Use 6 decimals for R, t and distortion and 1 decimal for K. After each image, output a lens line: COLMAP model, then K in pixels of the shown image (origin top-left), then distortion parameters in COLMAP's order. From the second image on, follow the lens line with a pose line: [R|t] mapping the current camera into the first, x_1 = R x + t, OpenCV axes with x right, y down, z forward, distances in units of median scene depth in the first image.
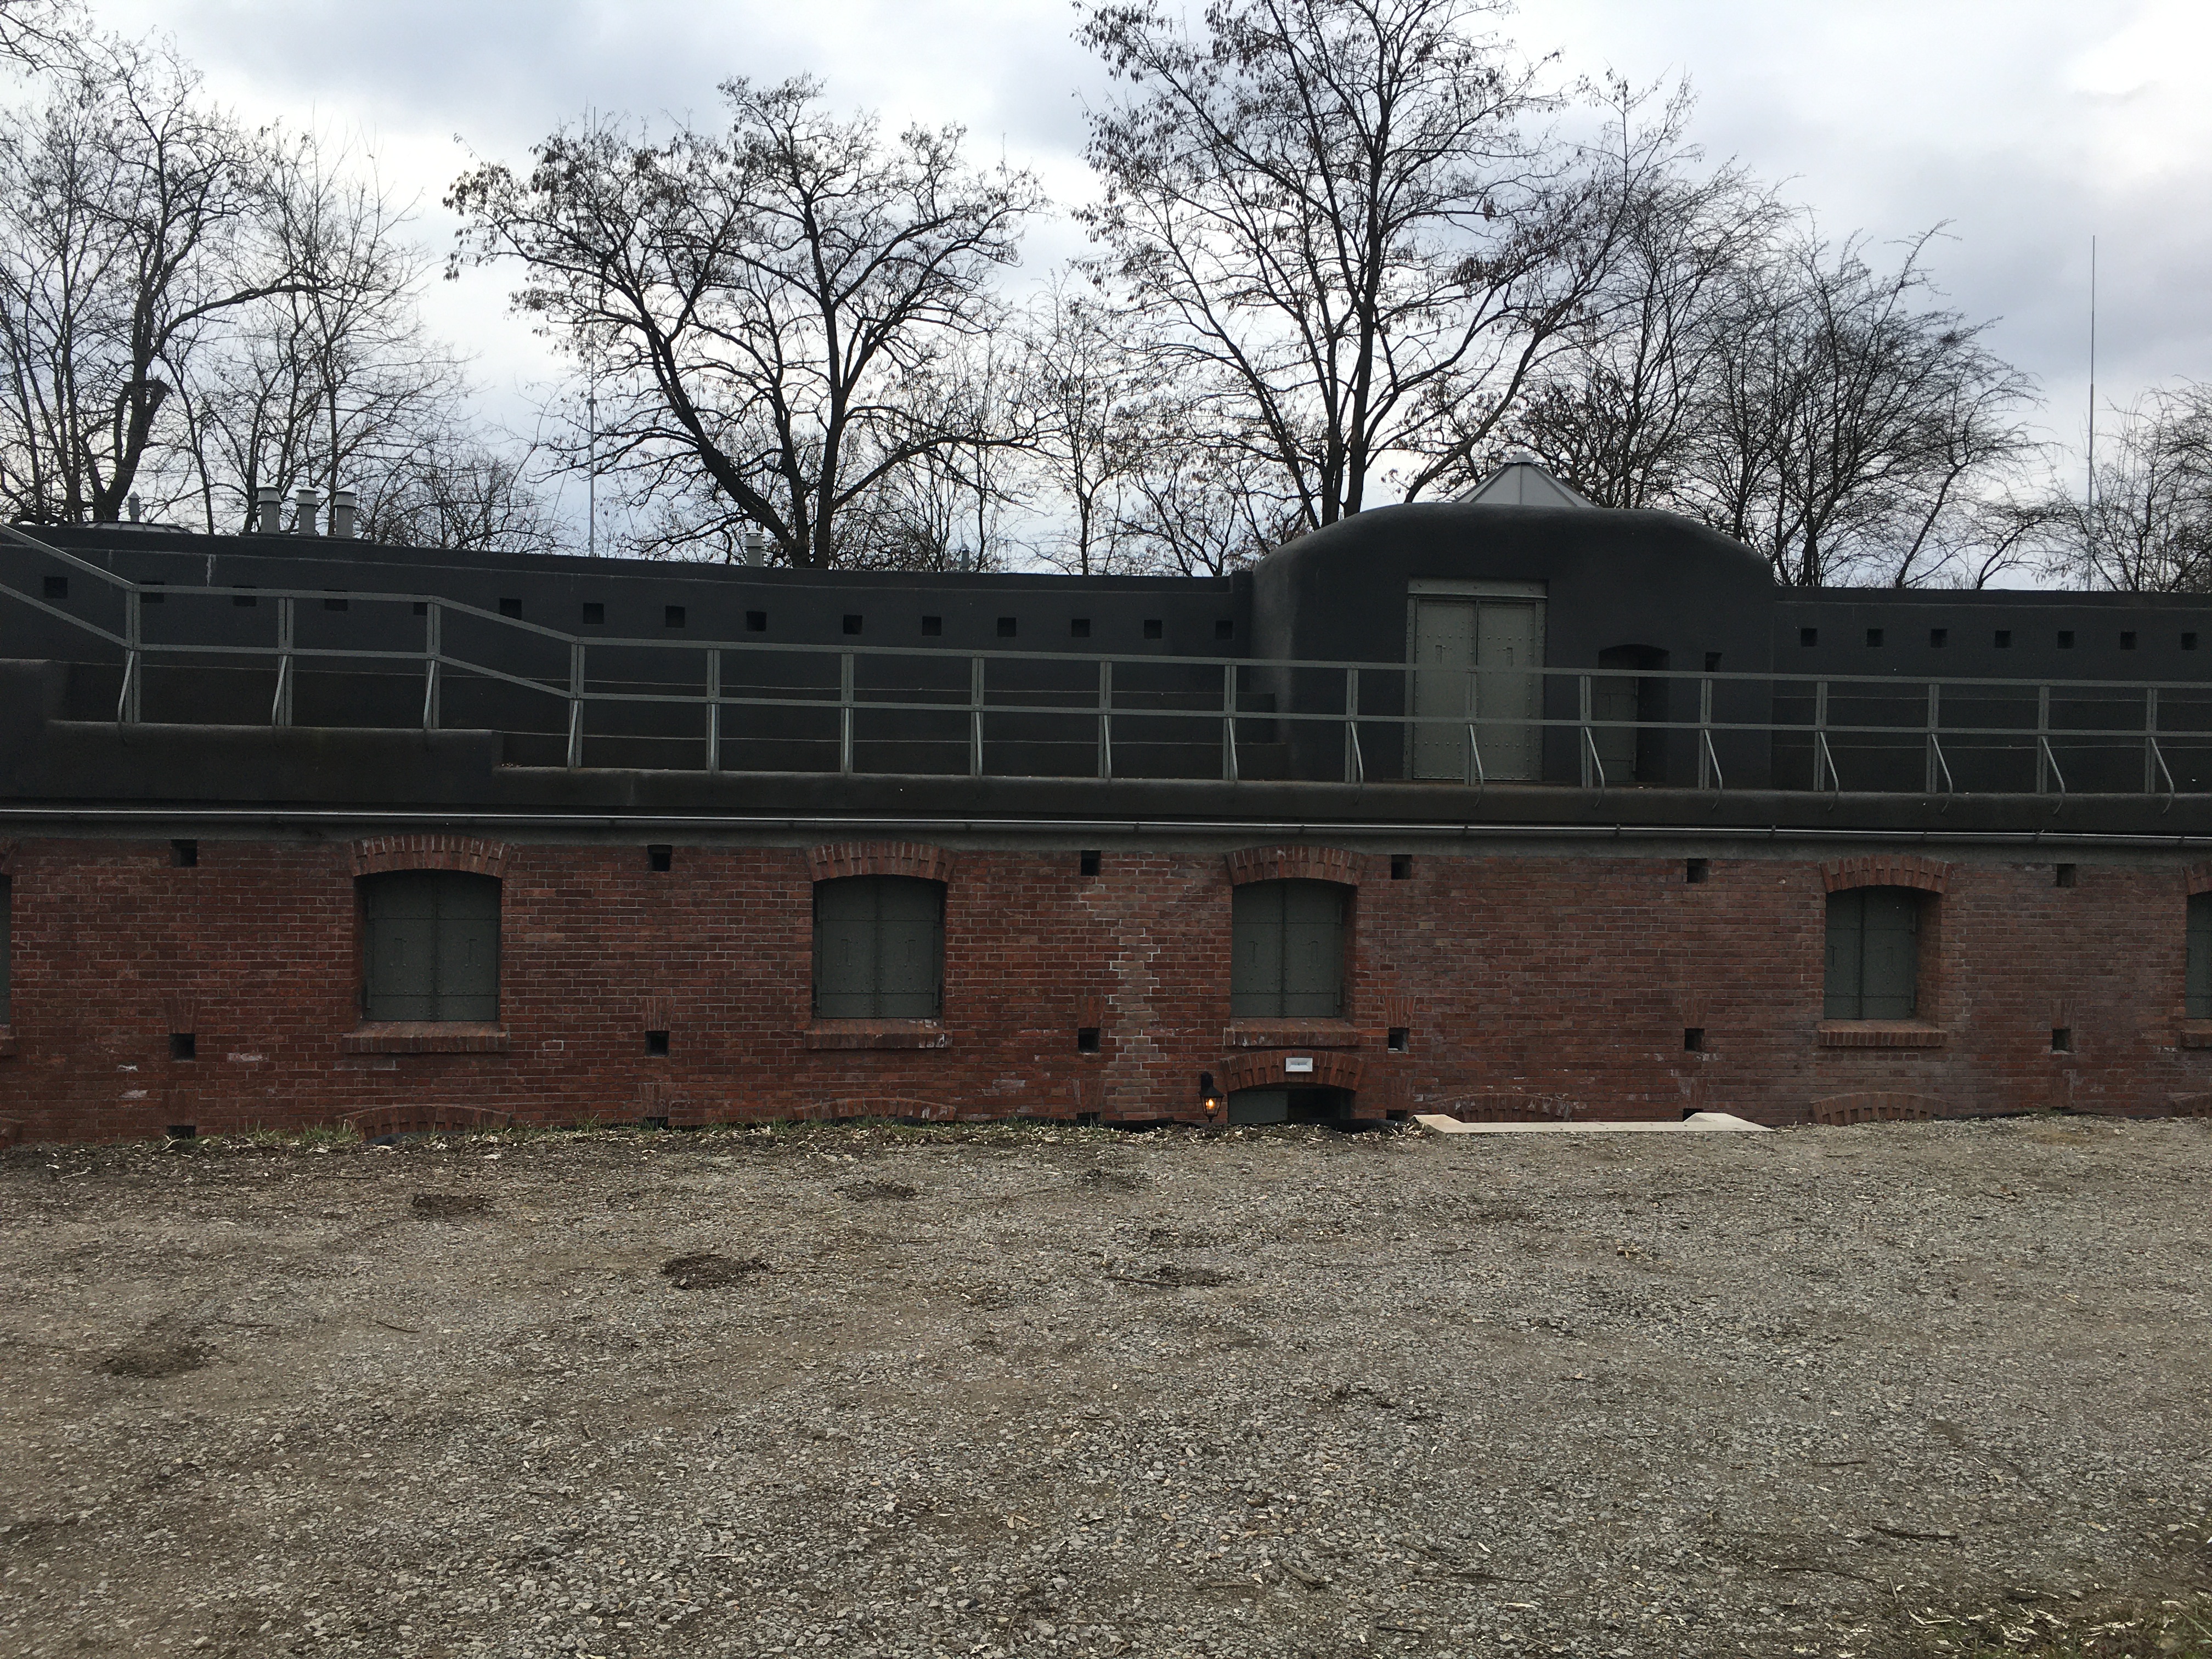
lens RADIAL K [[1887.5, 0, 1101.8], [0, 1887.5, 828.6], [0, 0, 1]] dist [0.075544, -0.092310]
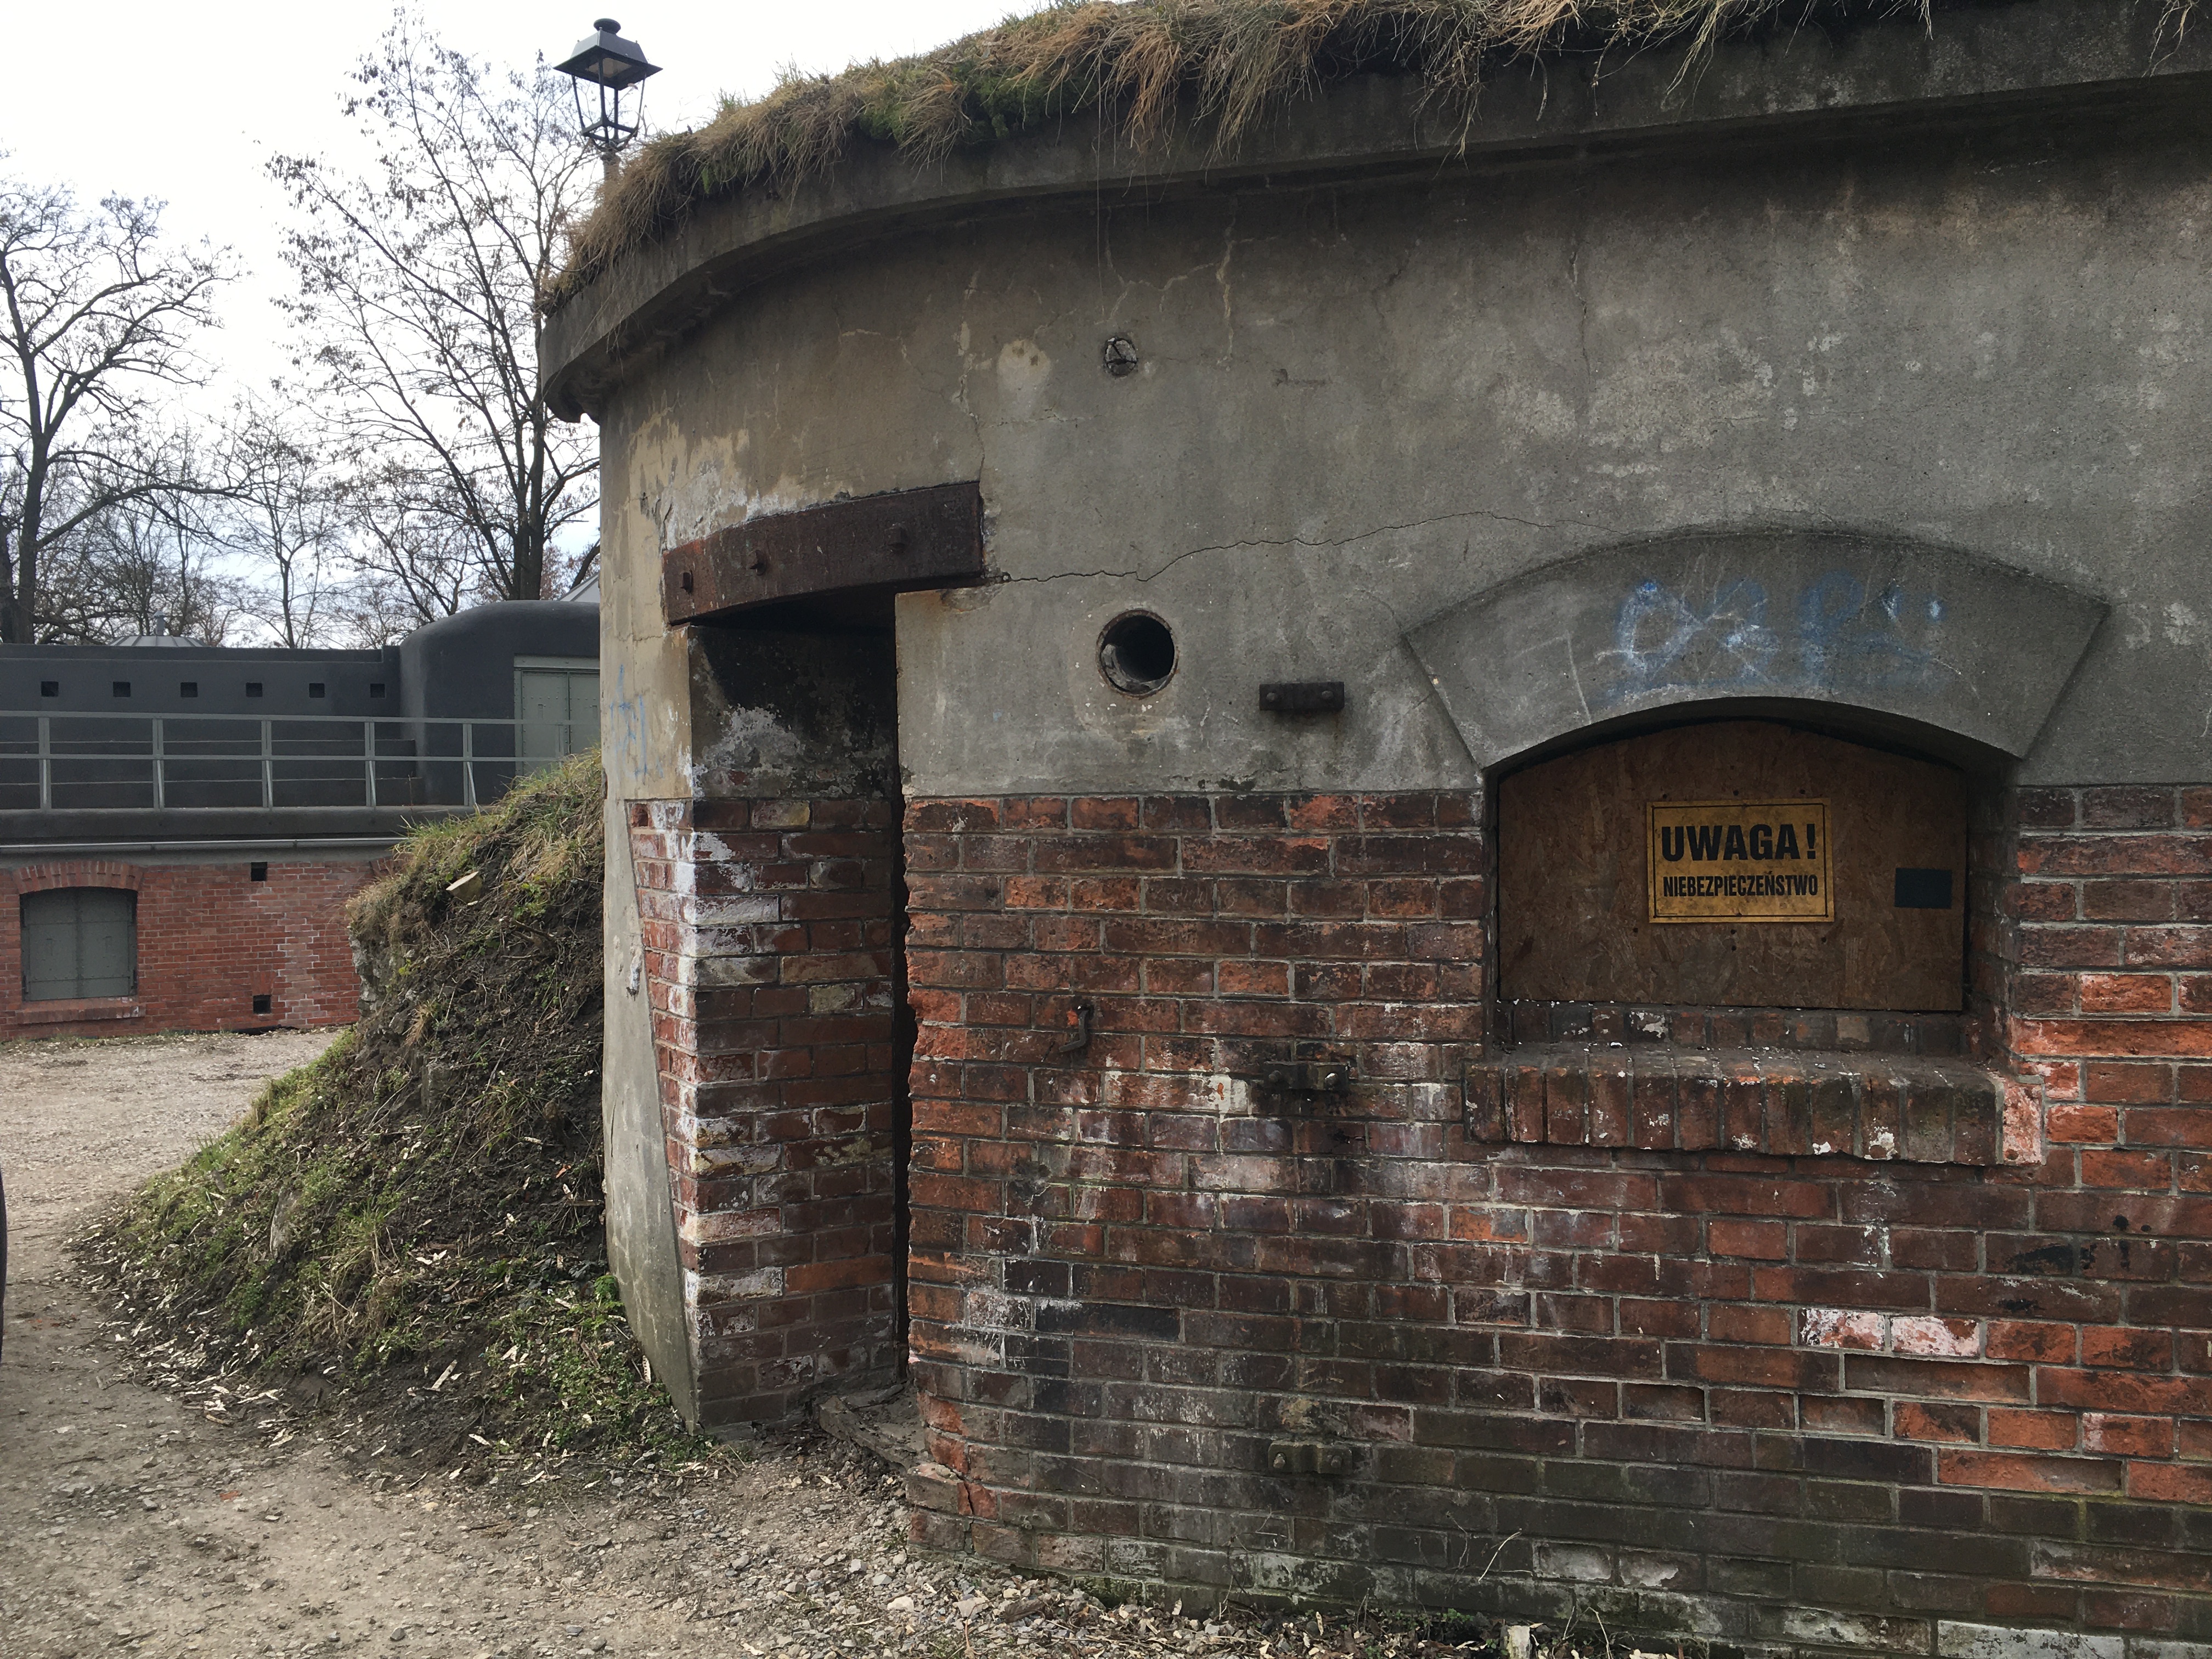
lens RADIAL K [[1887.5, 0, 1108.2], [0, 1887.5, 837.3], [0, 0, 1]] dist [0.075544, -0.092310]
pose [[0.935646, -0.031514, 0.351530, 0.078392], [0.031528, 0.999487, 0.005685, 0.005067], [-0.351528, 0.005764, 0.936160, -0.450856]]
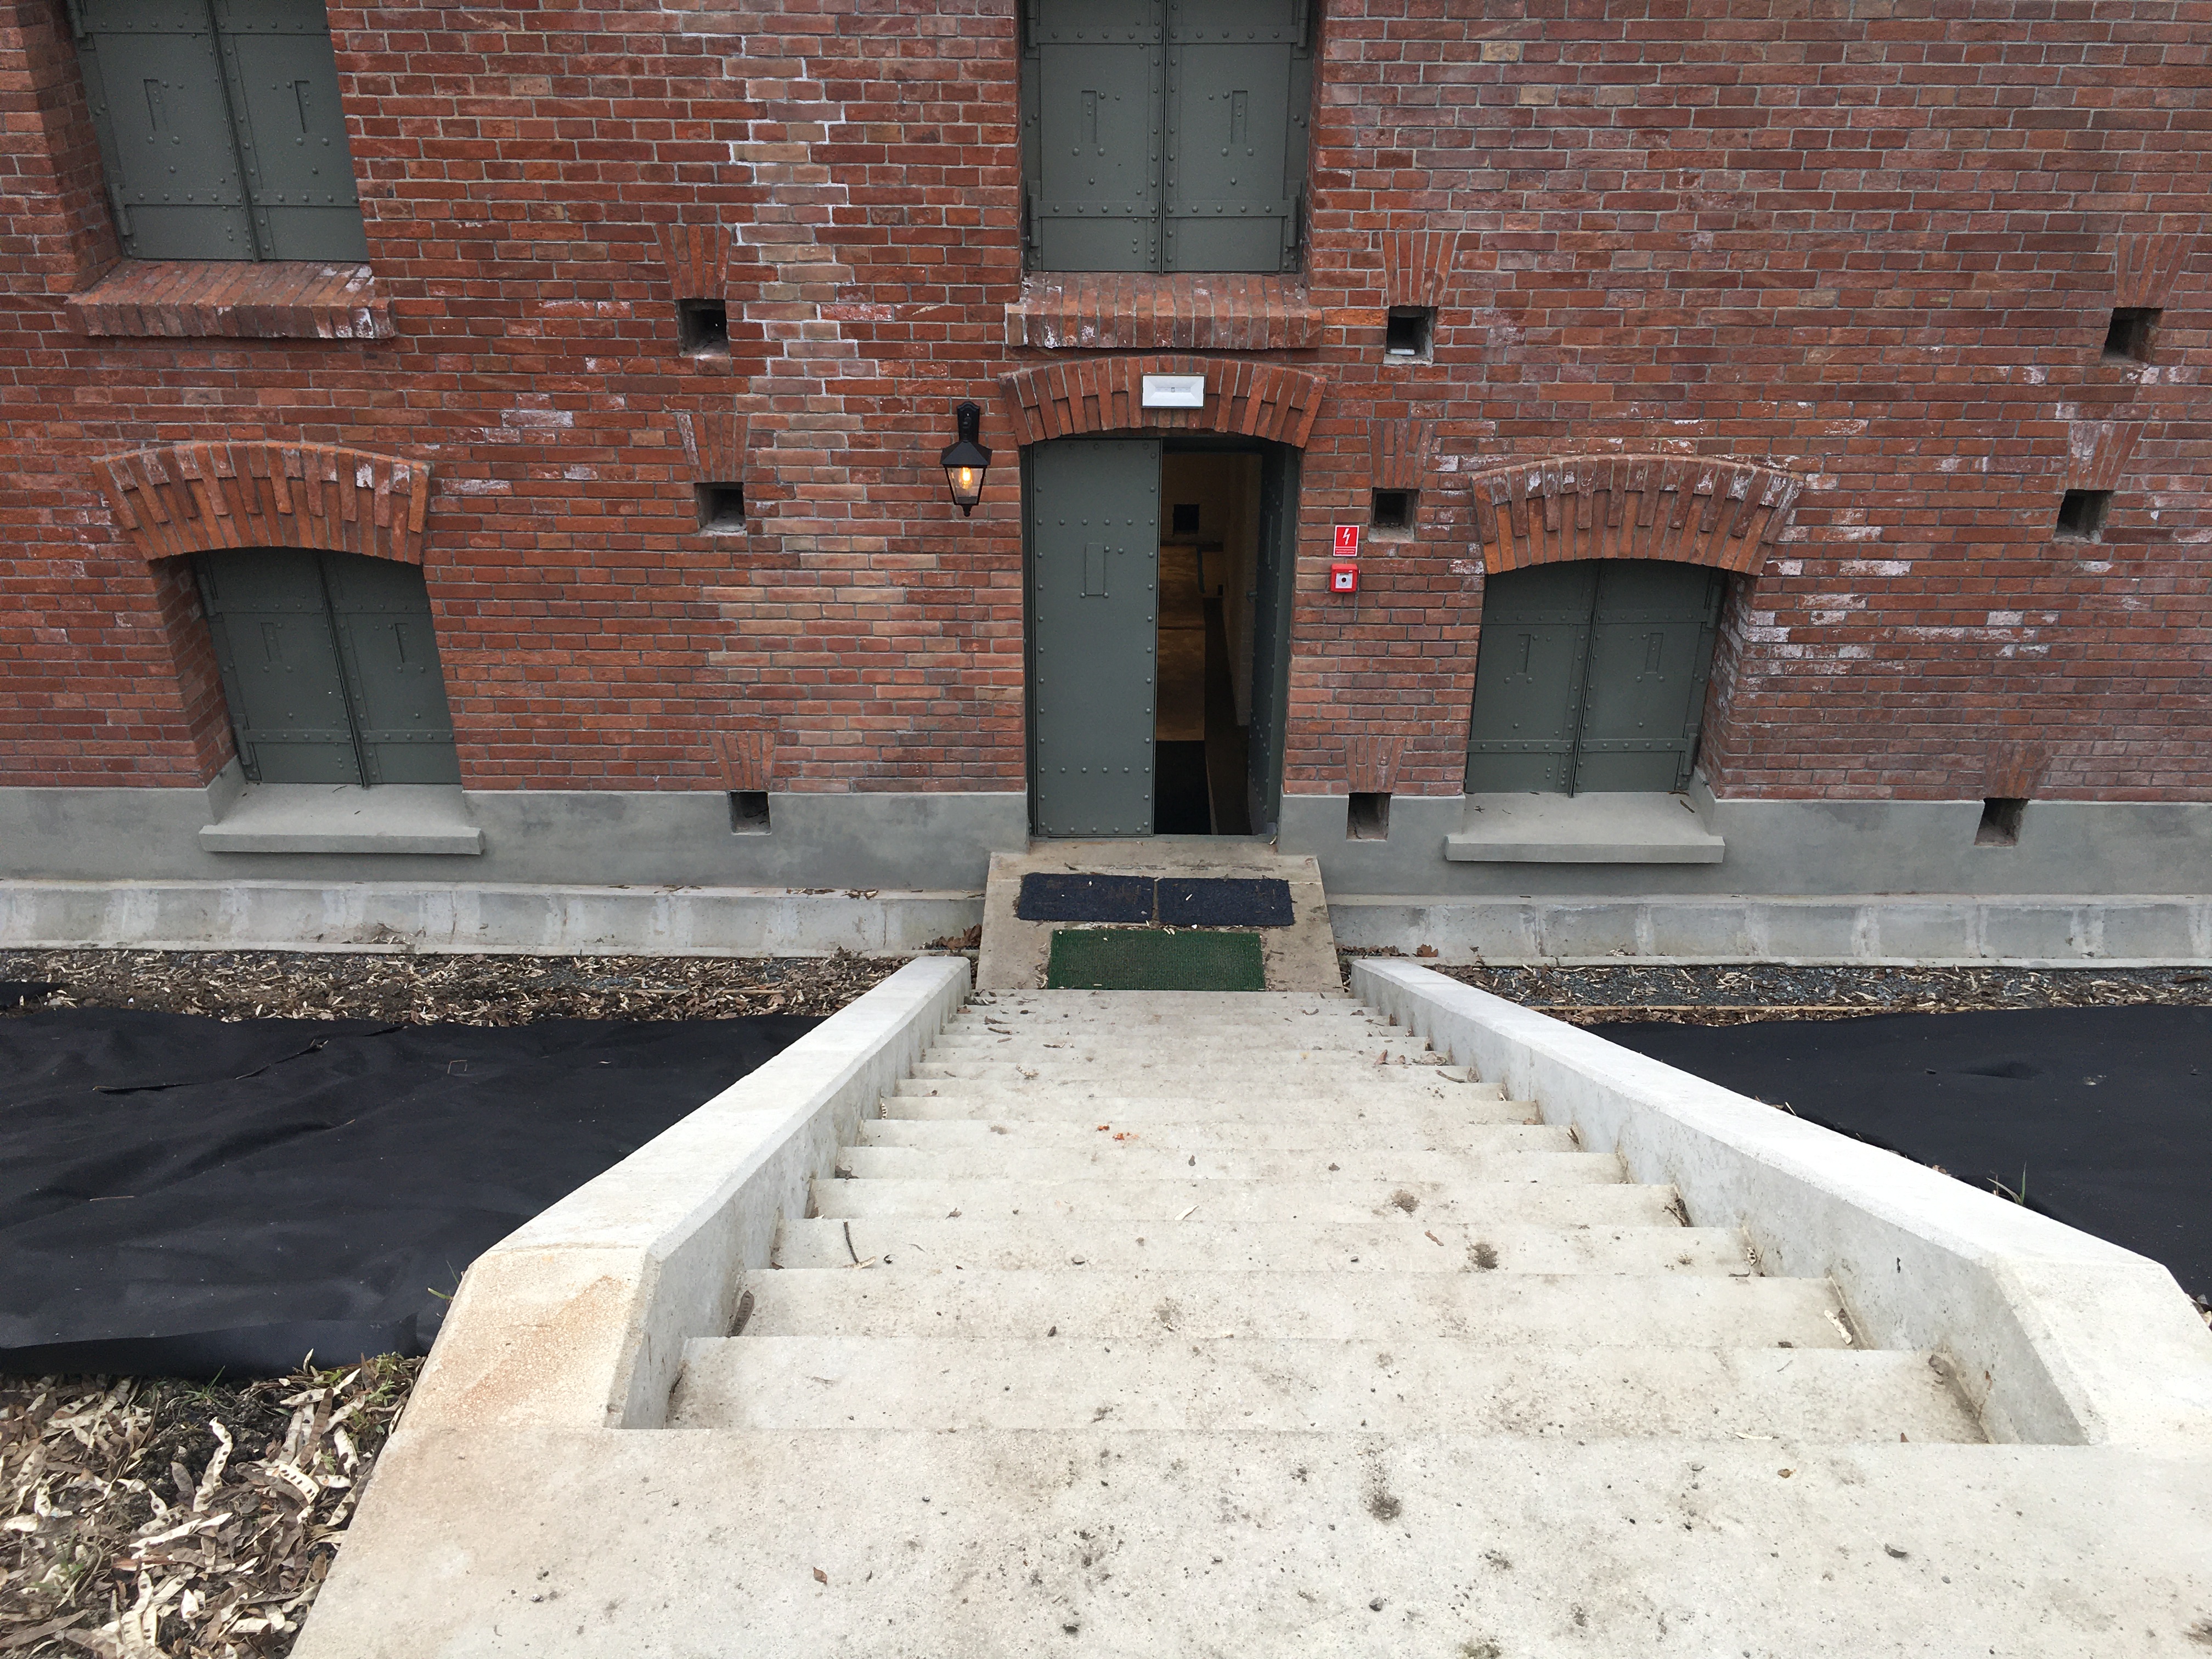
lens RADIAL K [[1887.5, 0, 1105.7], [0, 1887.5, 827.6], [0, 0, 1]] dist [0.075544, -0.092310]
pose [[0.985115, 0.070622, -0.156718, 0.161733], [0.008810, 0.889765, 0.456334, 0.011143], [0.171669, -0.450922, 0.875899, 0.539477]]
